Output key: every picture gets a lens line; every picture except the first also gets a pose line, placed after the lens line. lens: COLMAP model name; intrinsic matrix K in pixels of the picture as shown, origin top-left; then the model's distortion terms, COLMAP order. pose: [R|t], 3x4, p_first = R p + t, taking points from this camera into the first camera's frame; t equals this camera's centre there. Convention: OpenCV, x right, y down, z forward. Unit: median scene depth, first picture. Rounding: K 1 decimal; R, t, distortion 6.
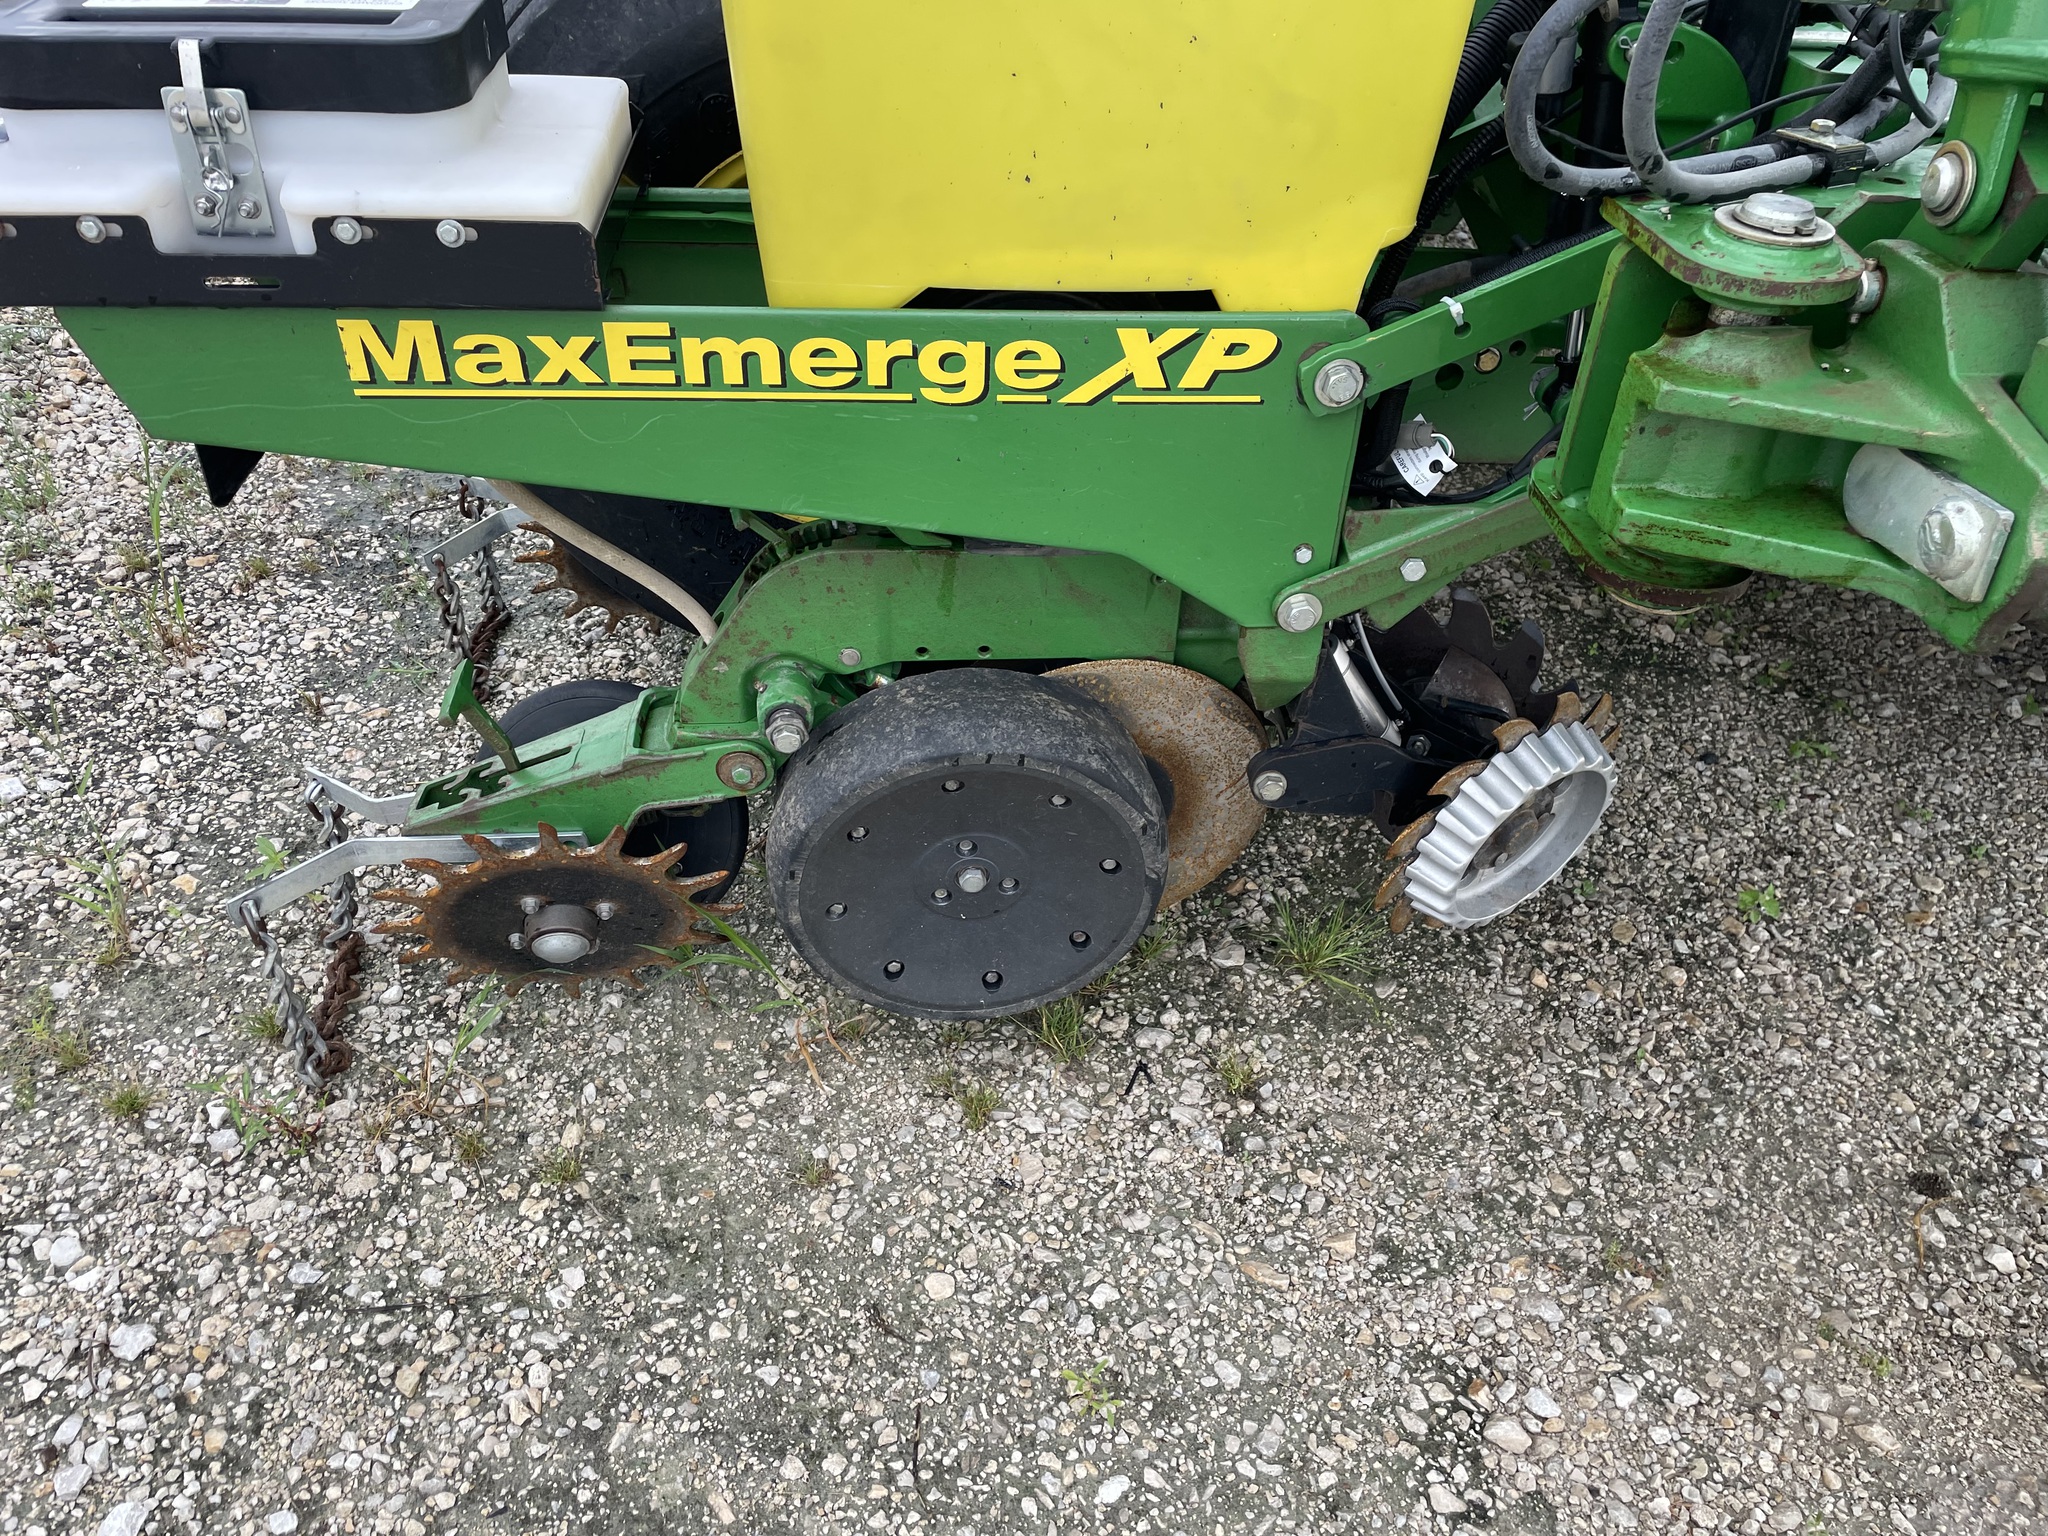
lens RADIAL K [[1526.4, 0, 1026.1], [0, 1526.4, 774.4], [0, 0, 1]] dist [0.090834, -0.112548]
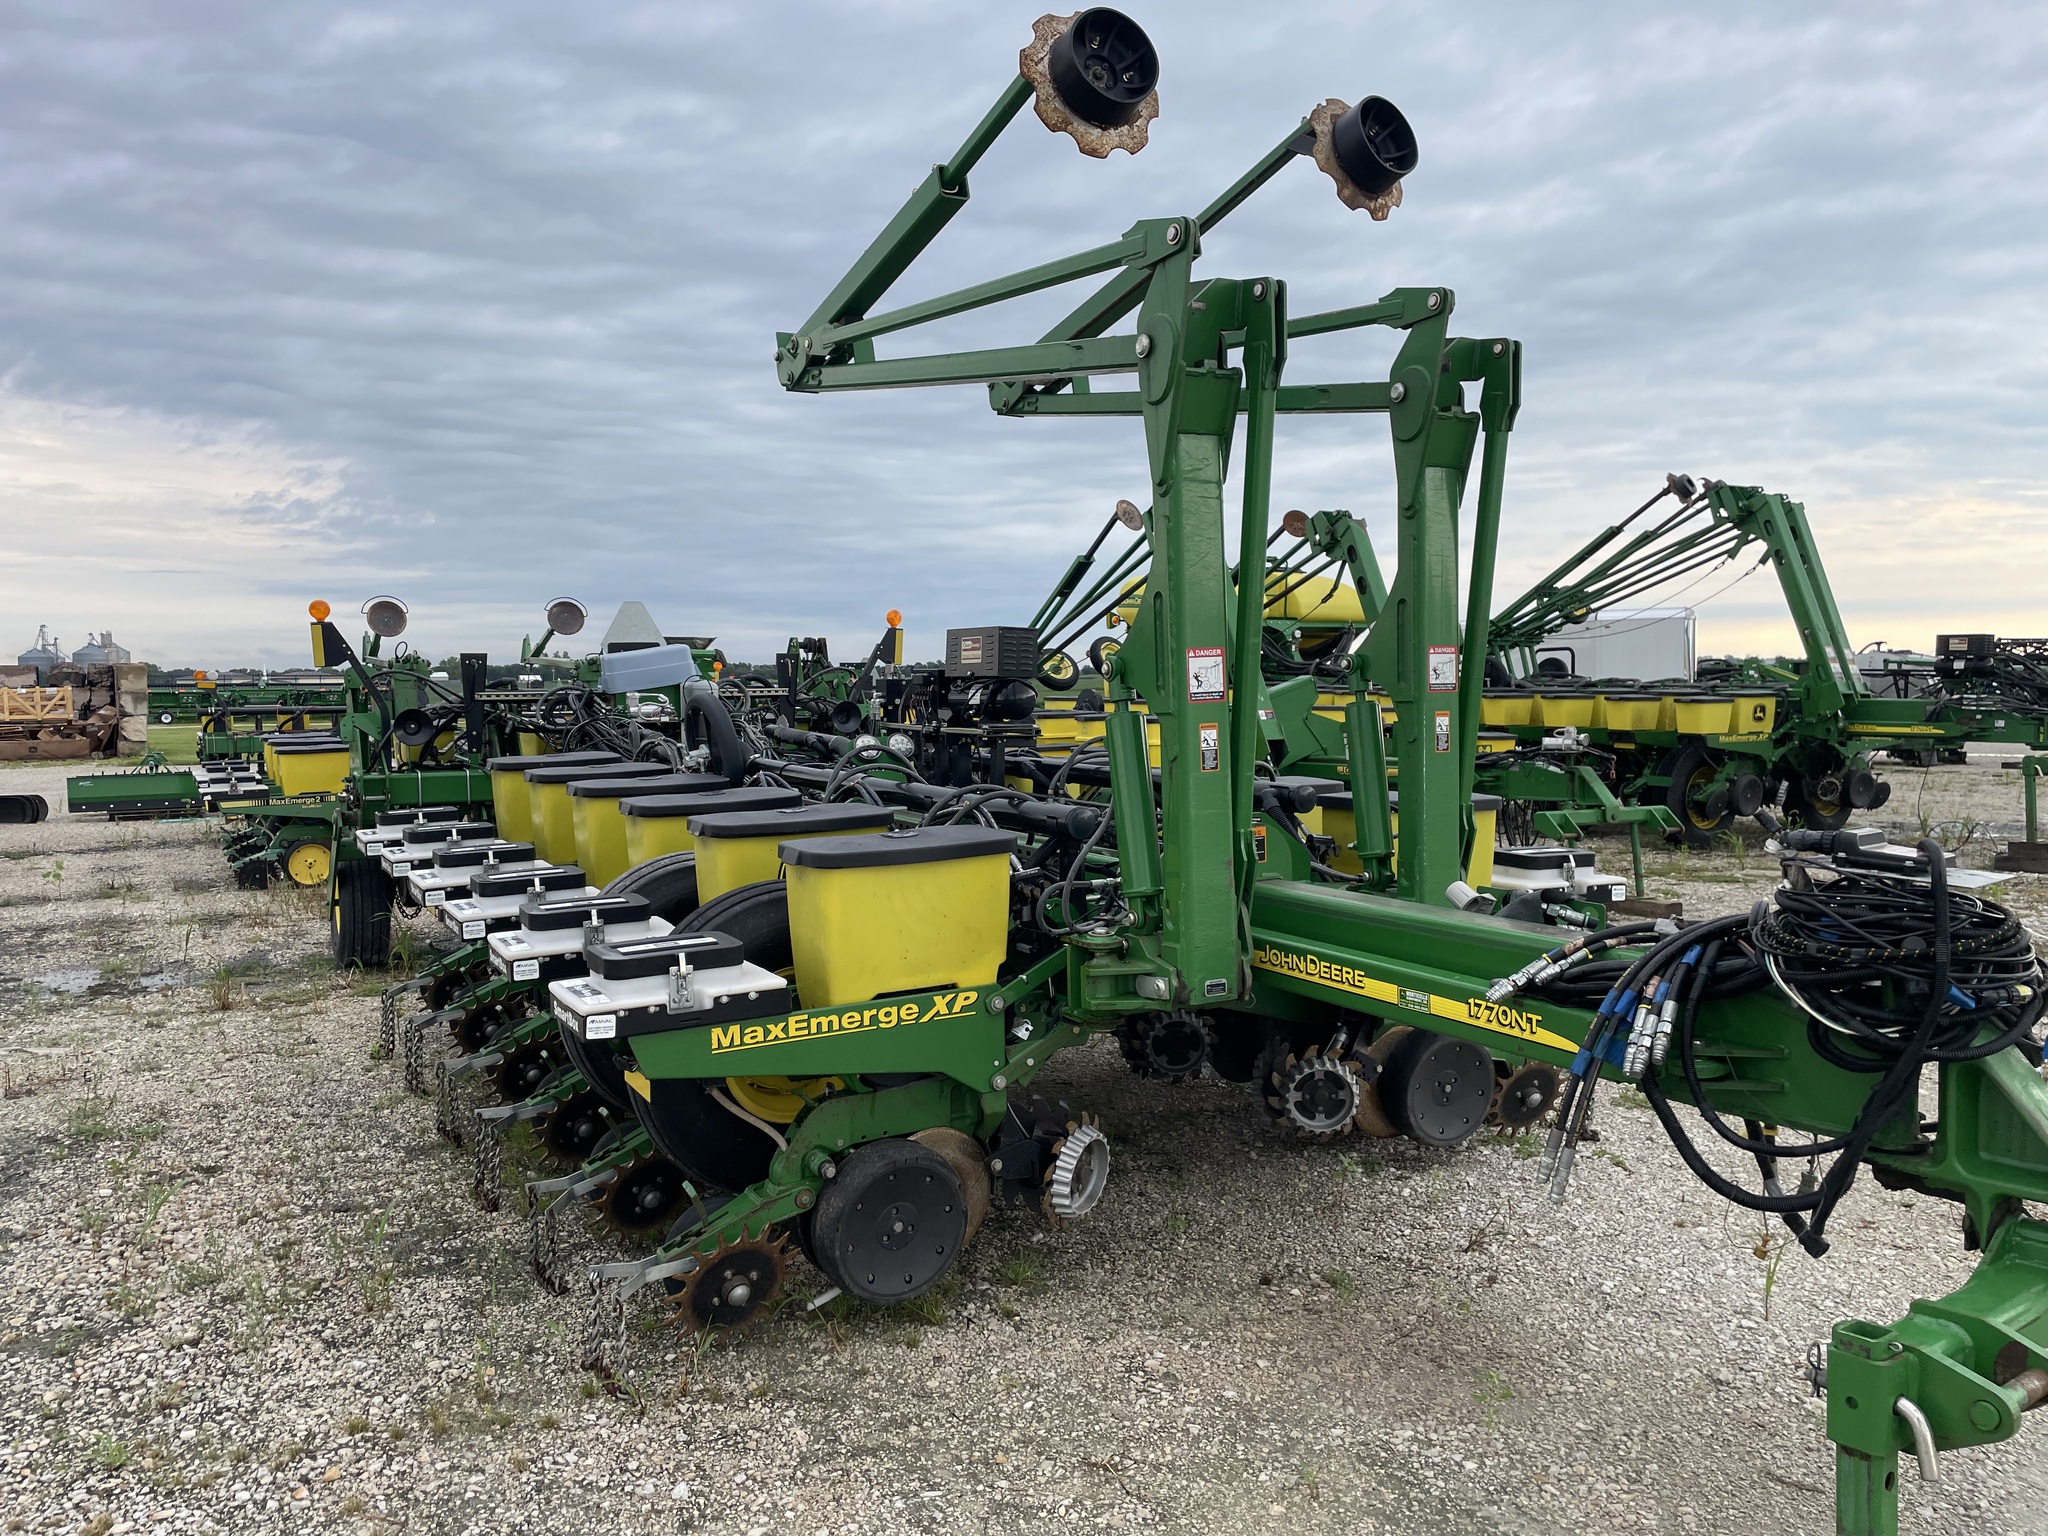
lens RADIAL K [[1526.4, 0, 1026.1], [0, 1526.4, 774.4], [0, 0, 1]] dist [0.090834, -0.112548]
pose [[0.905756, -0.085626, 0.415059, -1.083806], [0.295710, 0.829251, -0.474234, 0.931008], [-0.303582, 0.552277, 0.776420, -1.878300]]
